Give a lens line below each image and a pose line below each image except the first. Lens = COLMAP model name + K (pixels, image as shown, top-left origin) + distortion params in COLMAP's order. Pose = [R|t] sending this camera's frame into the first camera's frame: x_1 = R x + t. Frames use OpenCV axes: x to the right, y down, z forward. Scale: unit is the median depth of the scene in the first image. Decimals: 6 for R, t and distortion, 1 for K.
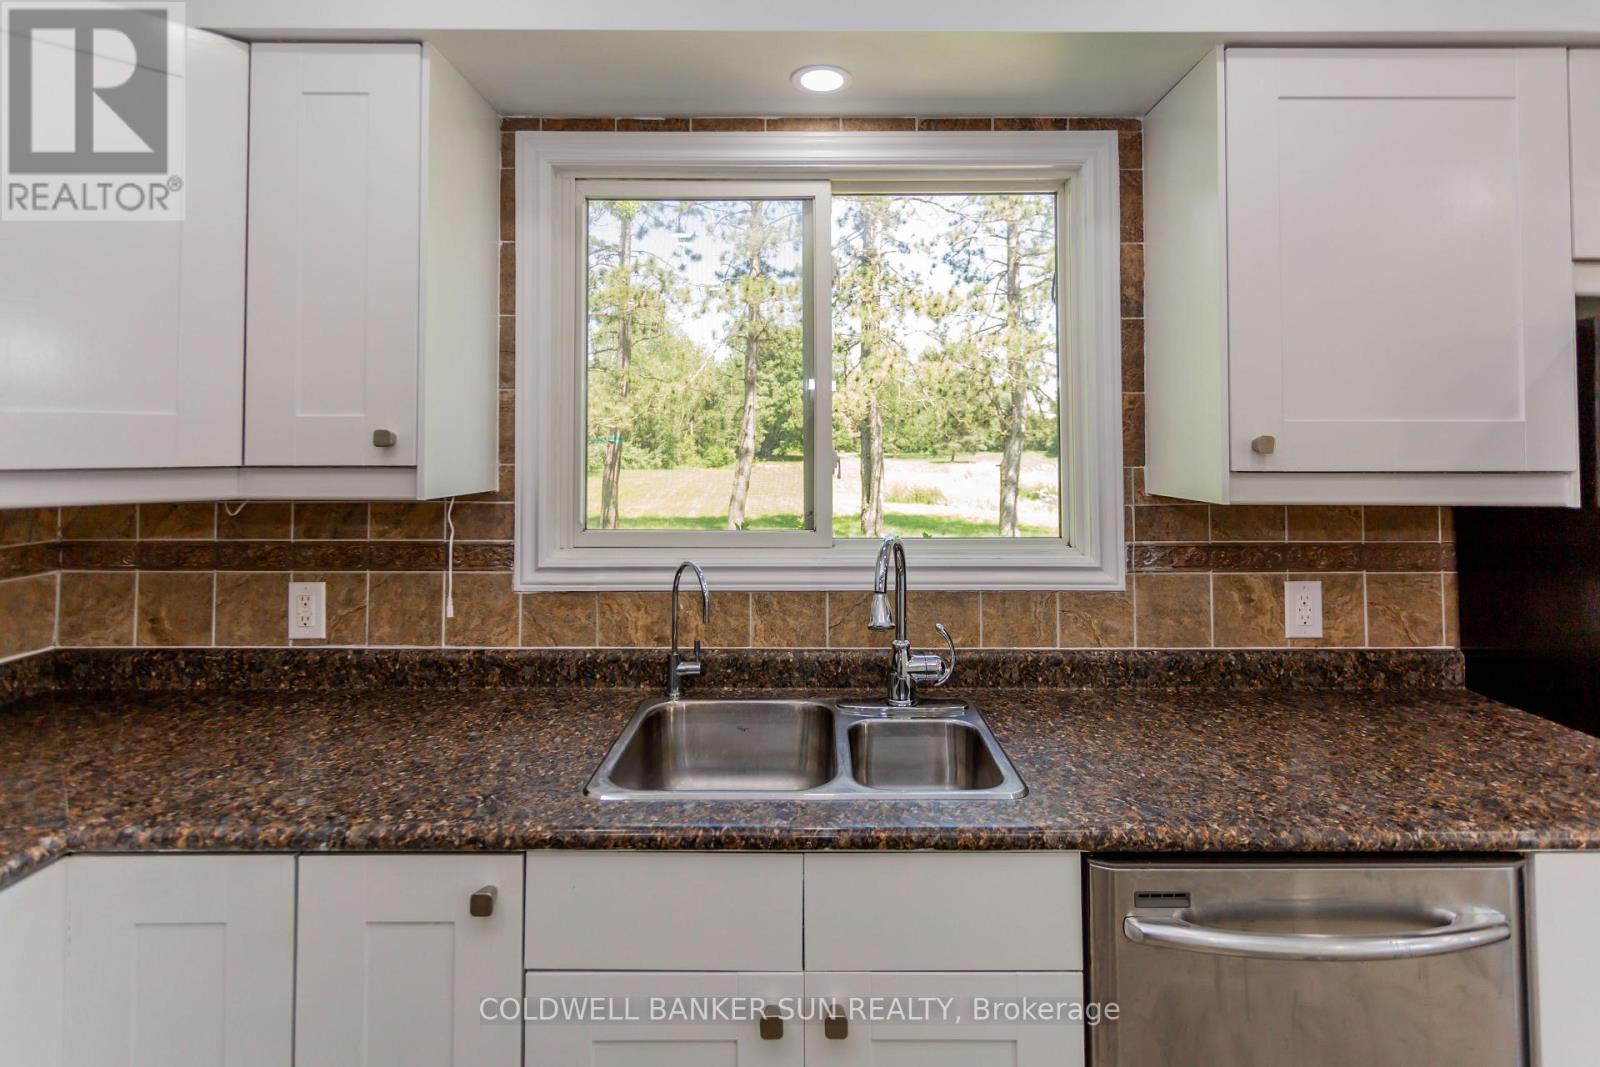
lens RADIAL K [[707.2, 0, 613.4], [0, 707.2, 476.4], [0, 0, 1]] dist [0.002369, 0.000164]
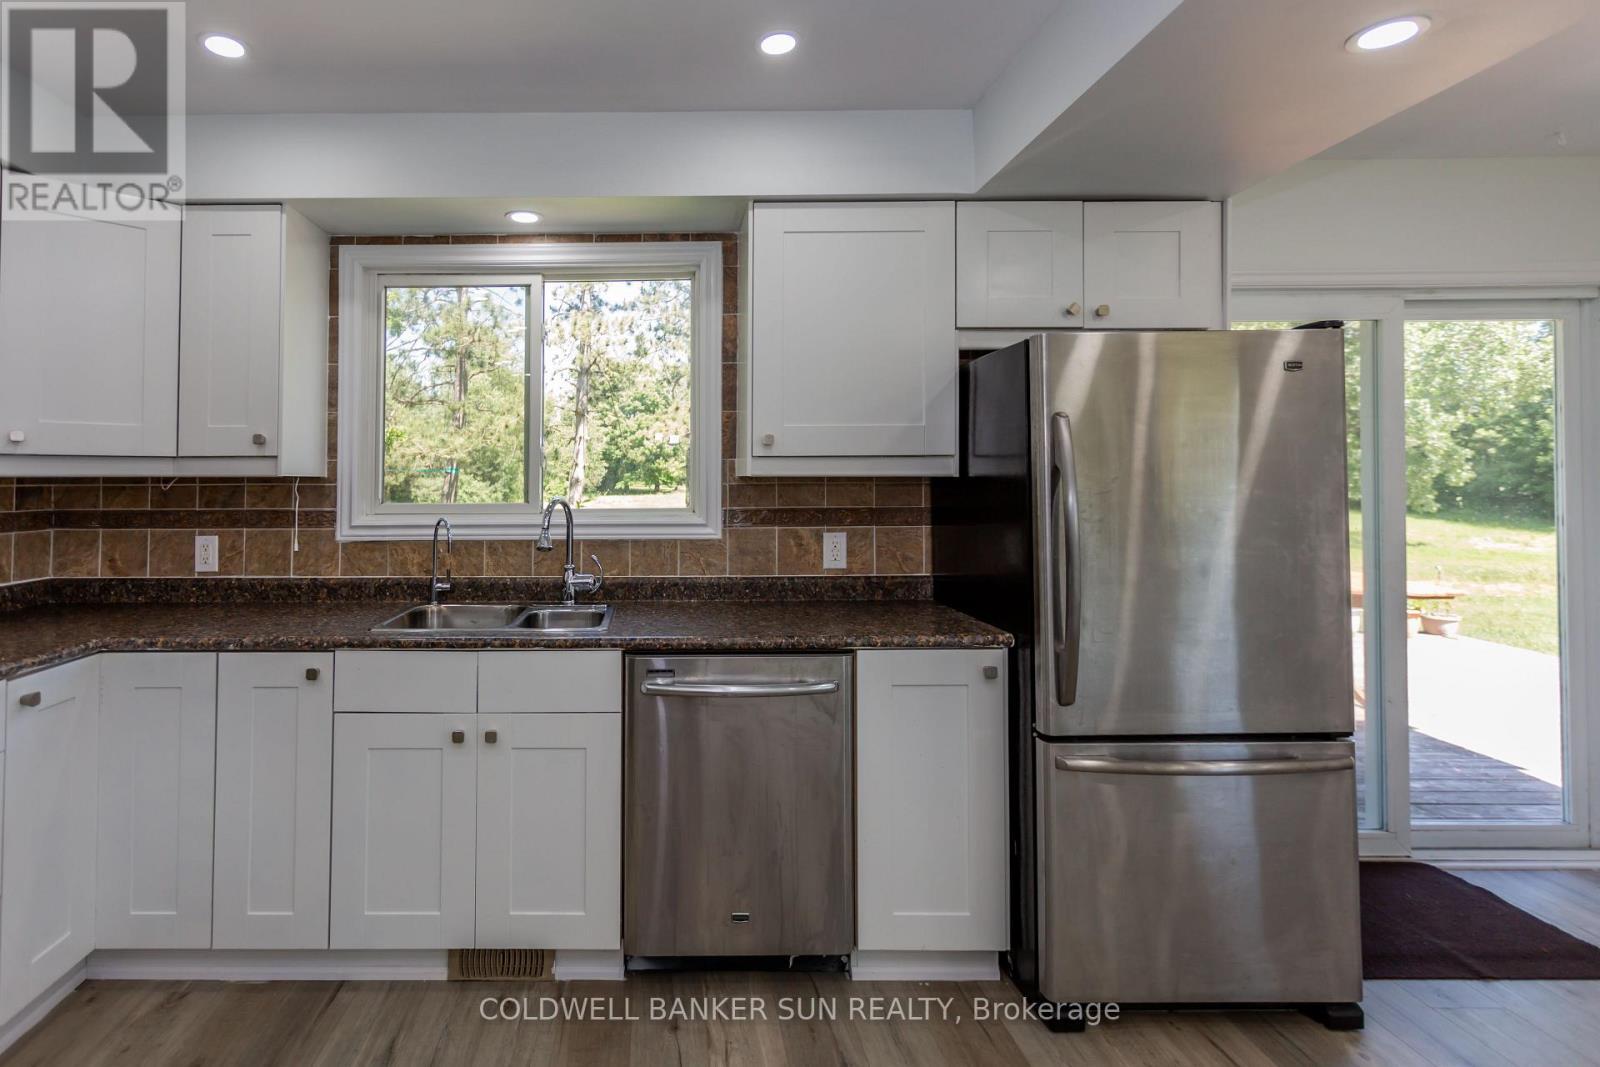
lens RADIAL K [[802.2, 0, 661.9], [0, 802.2, 460.2], [0, 0, 1]] dist [-0.003233, 0.001769]
pose [[0.999756, -0.005677, -0.021363, 0.620715], [0.005760, 0.999976, 0.003804, -0.019530], [0.021340, -0.003927, 0.999765, -0.762390]]
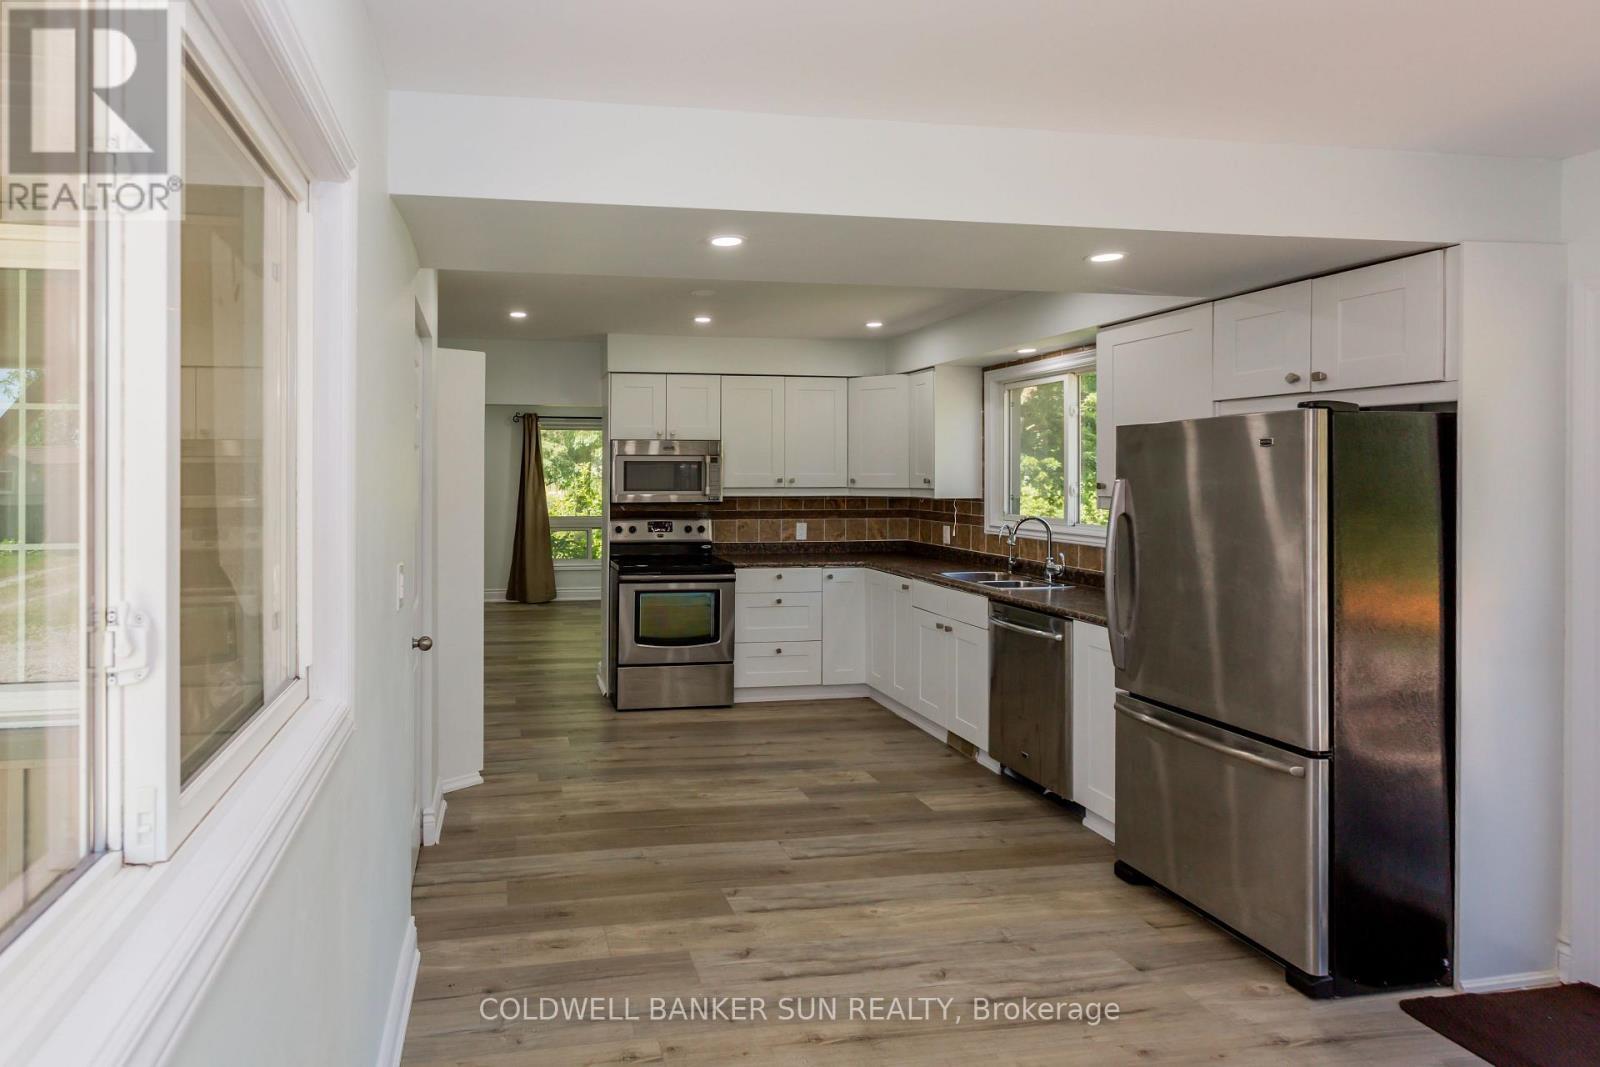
lens RADIAL K [[817.2, 0, 623.5], [0, 817.2, 478.6], [0, 0, 1]] dist [-0.002744, -0.000004]
pose [[0.147997, 0.004795, -0.988976, 2.950649], [0.030276, 0.999498, 0.009376, -0.137461], [0.988524, -0.031330, 0.147778, -0.949928]]
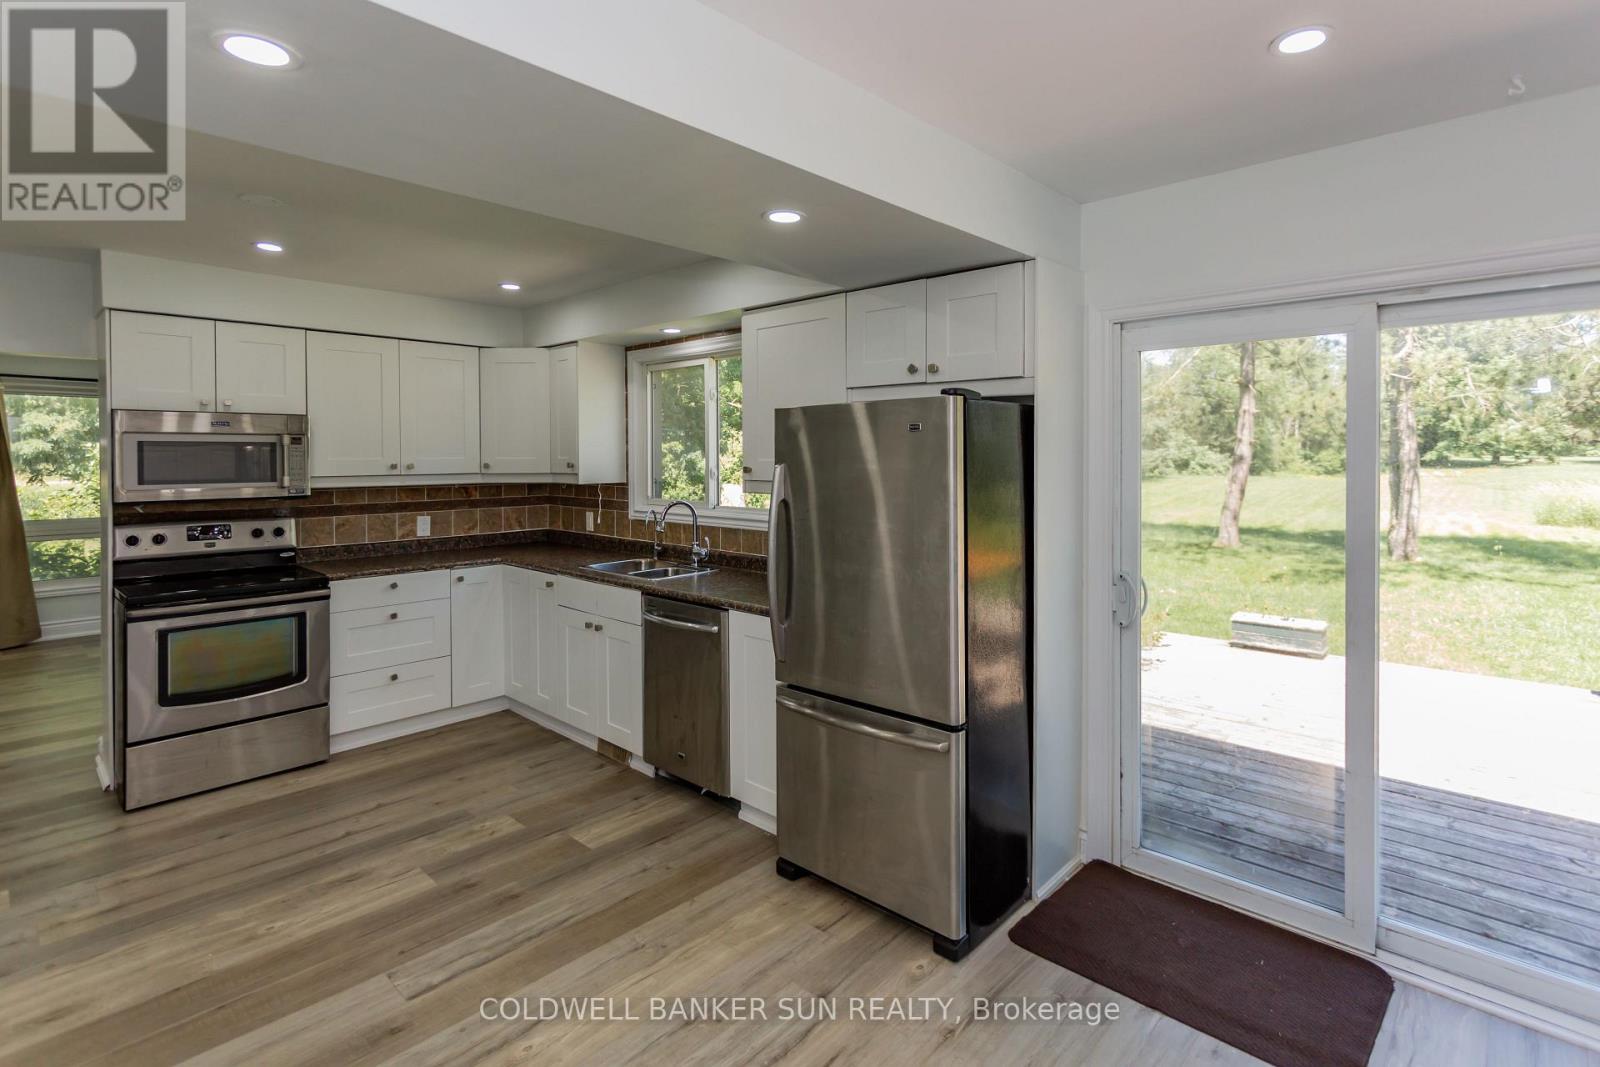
lens RADIAL K [[769.5, 0, 799.5], [0, 769.5, 466.8], [0, 0, 1]] dist [0.002682, 0.001396]
pose [[0.725839, 0.007814, -0.687820, 2.448000], [0.024989, 0.998976, 0.037719, -0.140904], [0.687410, -0.044566, 0.724900, -0.738075]]
